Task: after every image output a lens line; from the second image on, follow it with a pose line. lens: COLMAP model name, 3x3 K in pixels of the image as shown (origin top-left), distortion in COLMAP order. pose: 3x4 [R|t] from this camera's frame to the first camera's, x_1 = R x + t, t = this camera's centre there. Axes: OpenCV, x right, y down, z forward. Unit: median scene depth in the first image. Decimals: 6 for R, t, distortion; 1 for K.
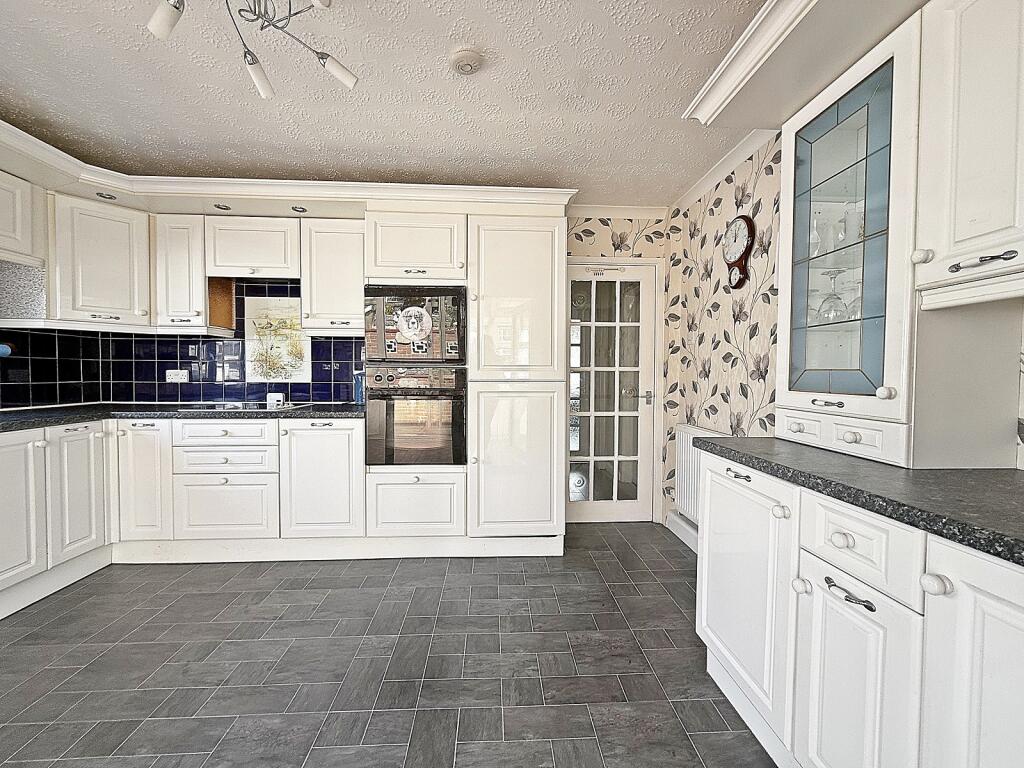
lens RADIAL K [[405.7, 0, 512.0], [0, 405.7, 384.0], [0, 0, 1]] dist [-0.001500, 0.000025]
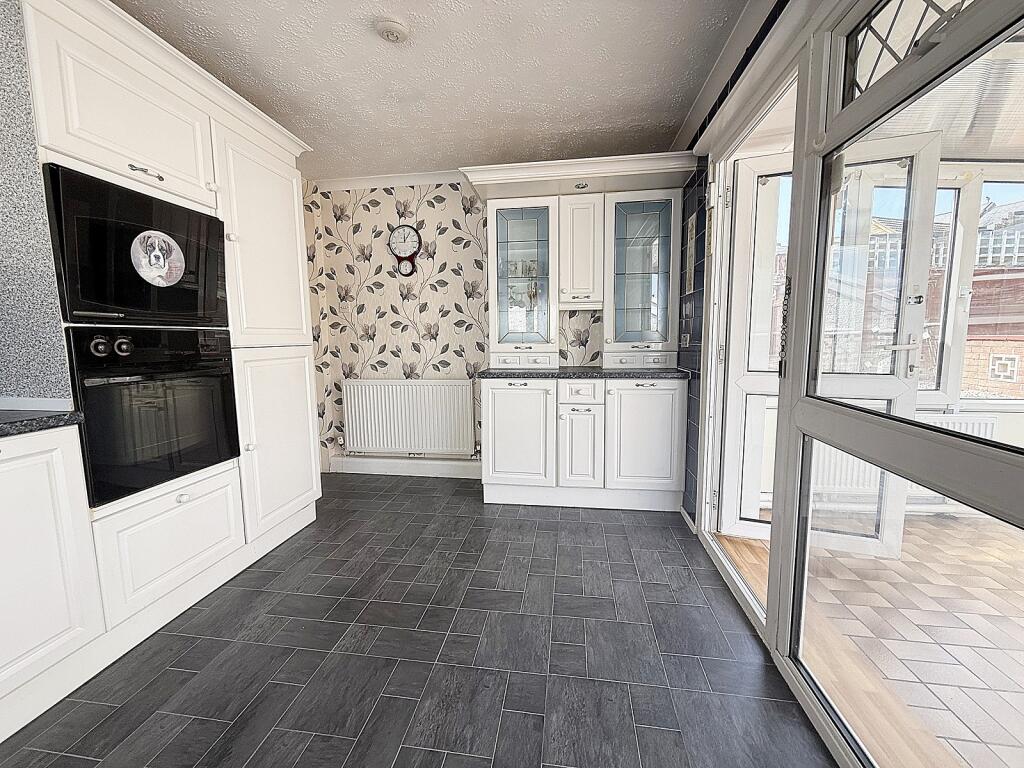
lens RADIAL K [[405.7, 0, 512.0], [0, 405.7, 384.0], [0, 0, 1]] dist [-0.001500, 0.000025]
pose [[0.197361, -0.118661, 0.973123, -0.771420], [0.039763, 0.992800, 0.112996, -0.004903], [-0.979524, 0.016393, 0.200658, 0.338540]]
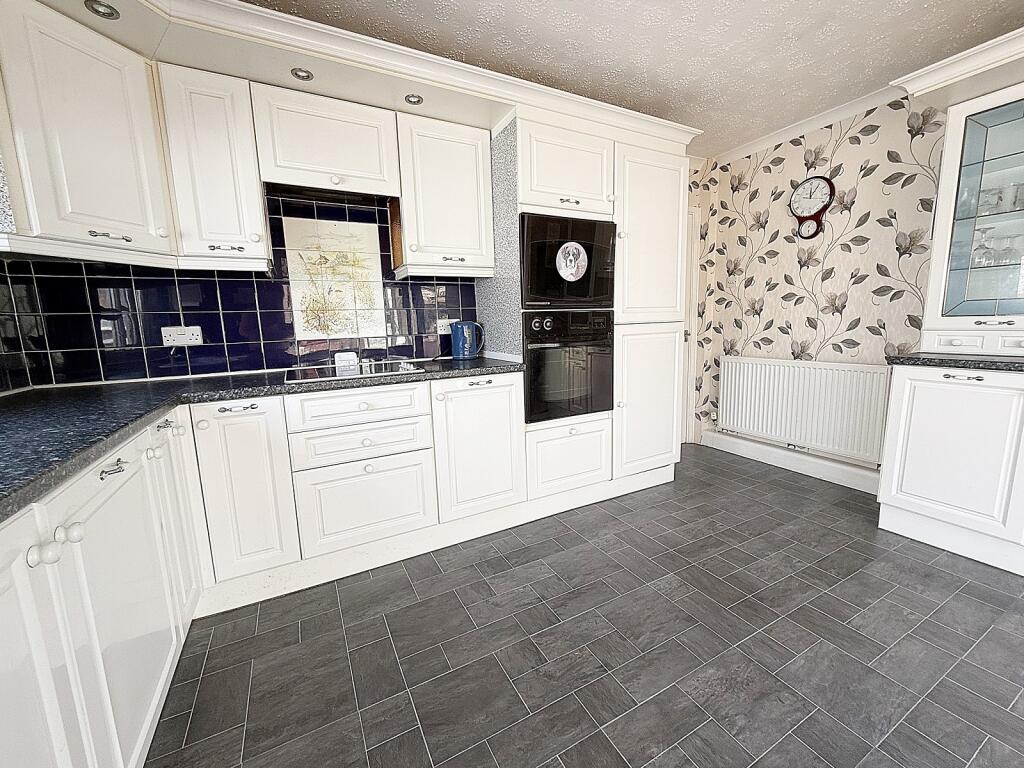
lens RADIAL K [[411.0, 0, 514.8], [0, 411.0, 383.5], [0, 0, 1]] dist [-0.000165, 0.000001]
pose [[0.905742, -0.095831, 0.412853, -0.758734], [0.047757, 0.990975, 0.125253, -0.001453], [-0.421130, -0.093730, 0.902144, 0.207174]]
